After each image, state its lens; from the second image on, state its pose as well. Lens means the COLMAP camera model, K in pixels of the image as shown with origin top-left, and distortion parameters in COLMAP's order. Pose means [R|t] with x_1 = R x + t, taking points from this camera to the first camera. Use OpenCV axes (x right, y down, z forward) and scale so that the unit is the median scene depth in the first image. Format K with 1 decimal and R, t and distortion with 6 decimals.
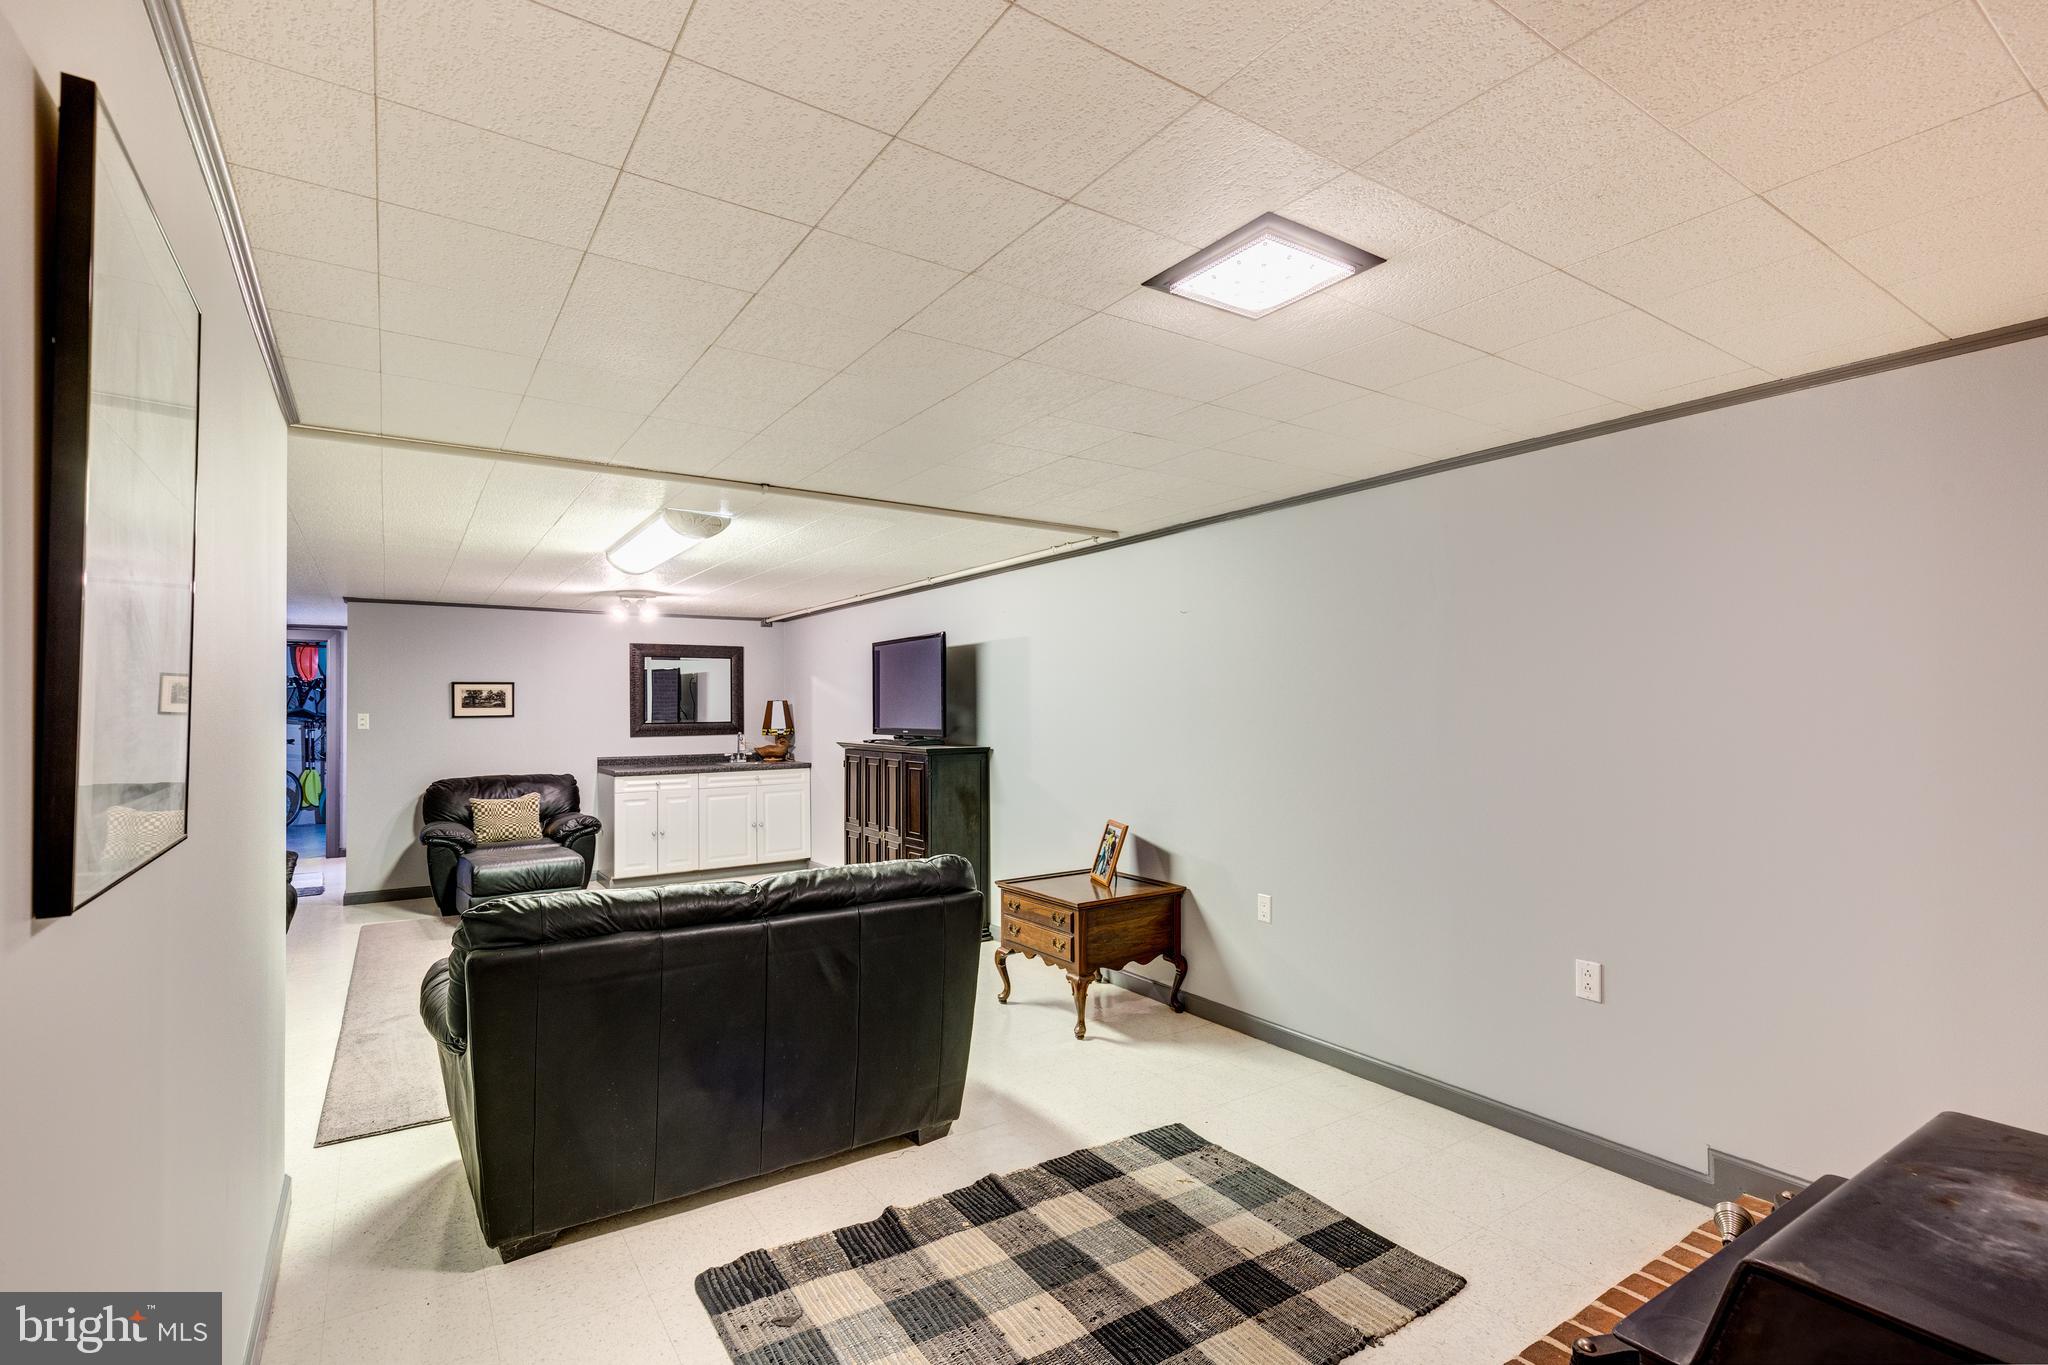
lens RADIAL K [[929.2, 0, 1029.1], [0, 929.2, 697.0], [0, 0, 1]] dist [0.007188, -0.000224]
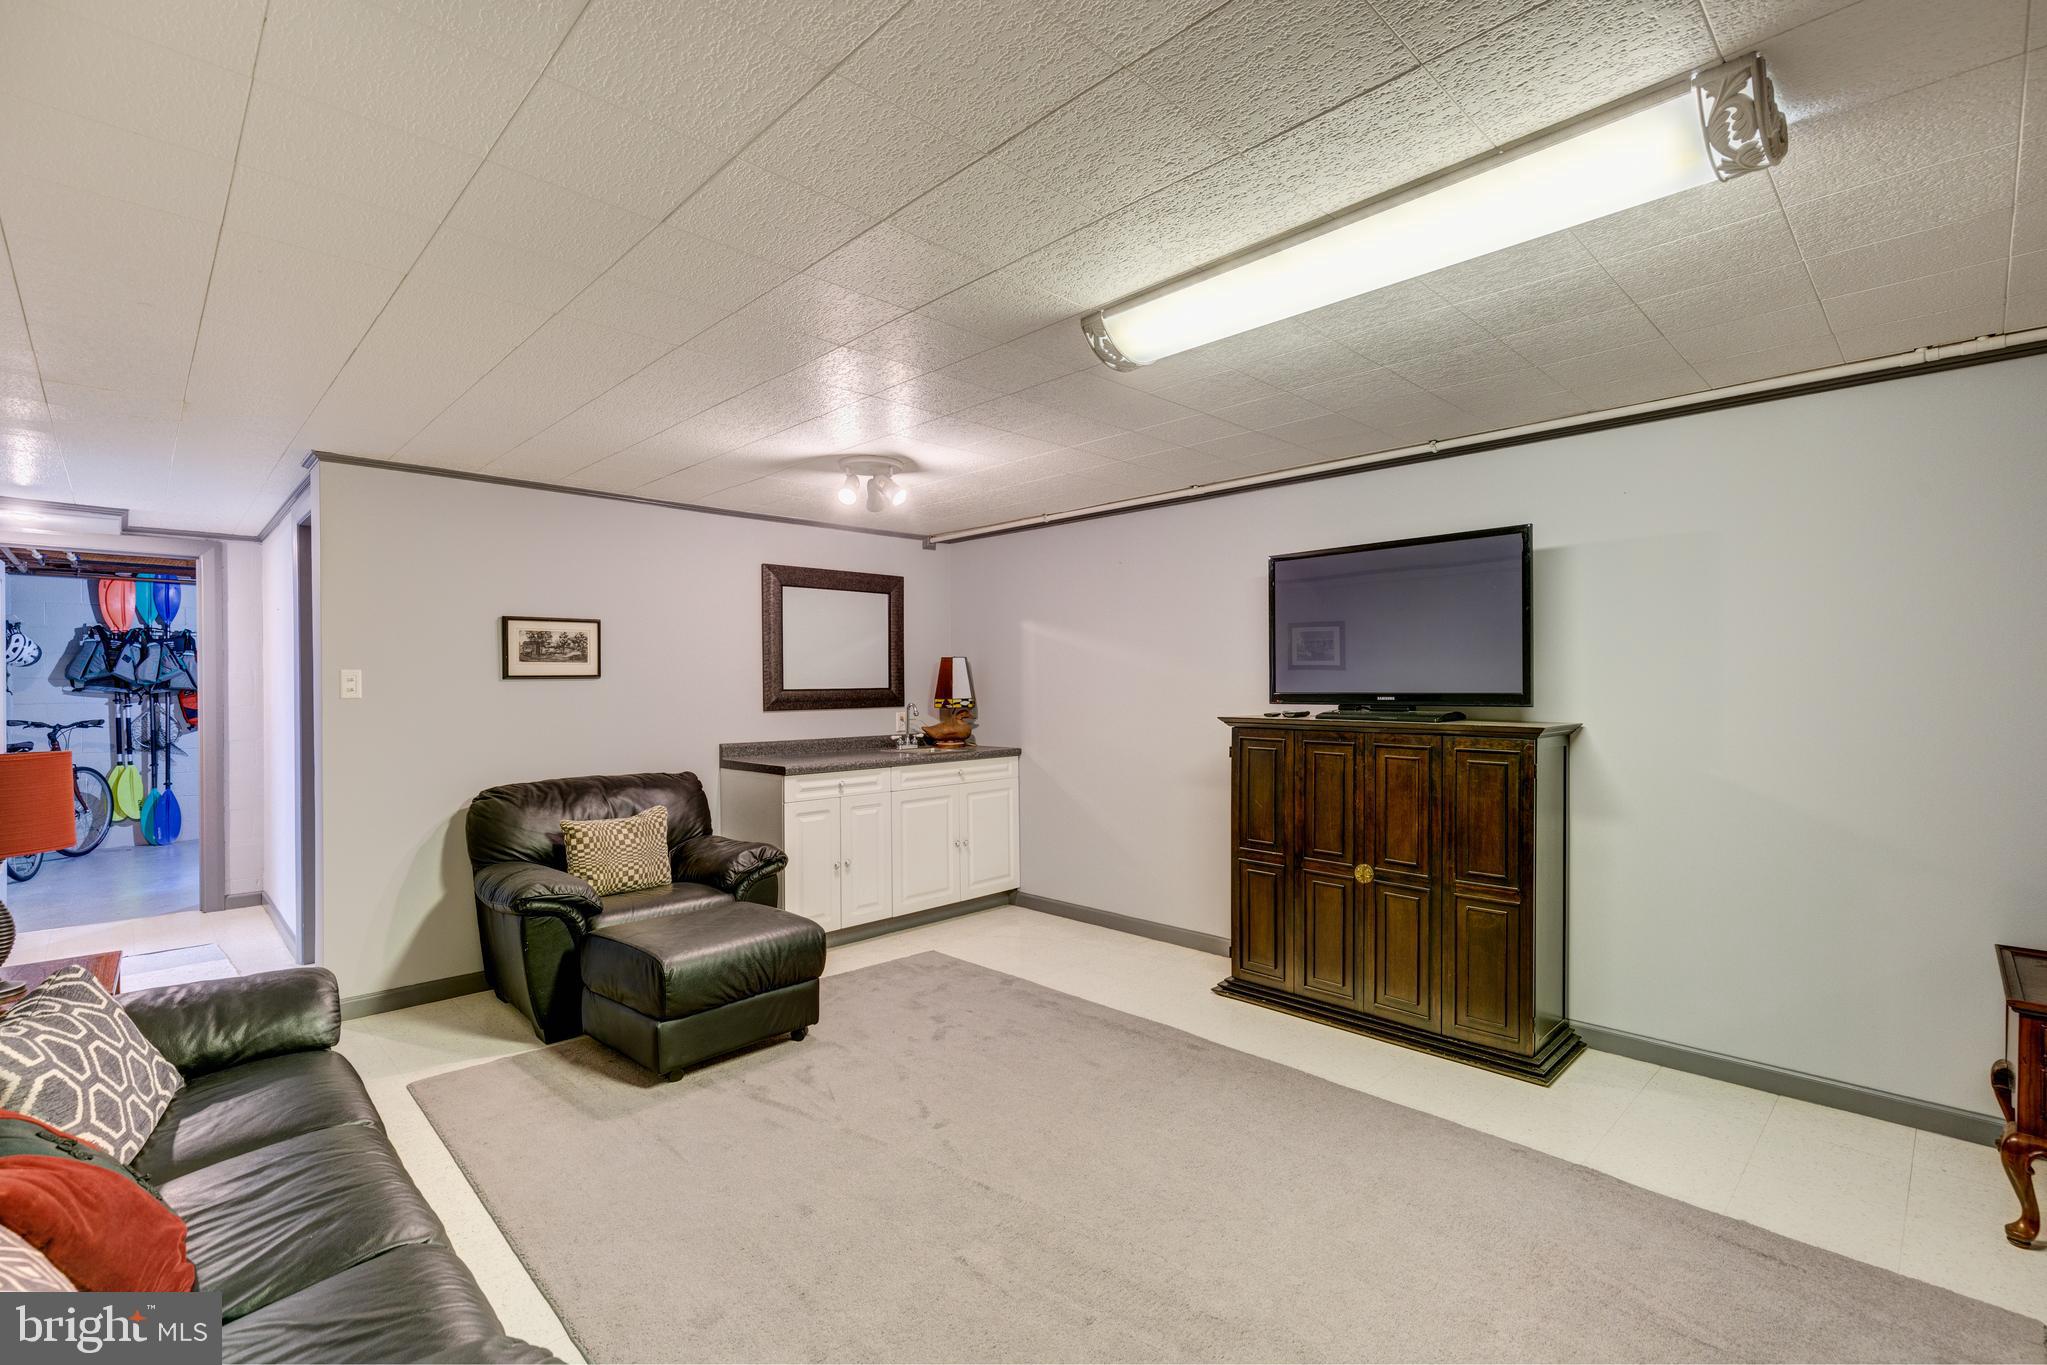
lens RADIAL K [[928.8, 0, 1015.6], [0, 928.8, 679.8], [0, 0, 1]] dist [0.007188, -0.000224]
pose [[0.986753, 0.000707, 0.162227, -0.384313], [-0.001715, 0.999980, 0.006073, 0.018436], [-0.162220, -0.006271, 0.986735, 0.365845]]
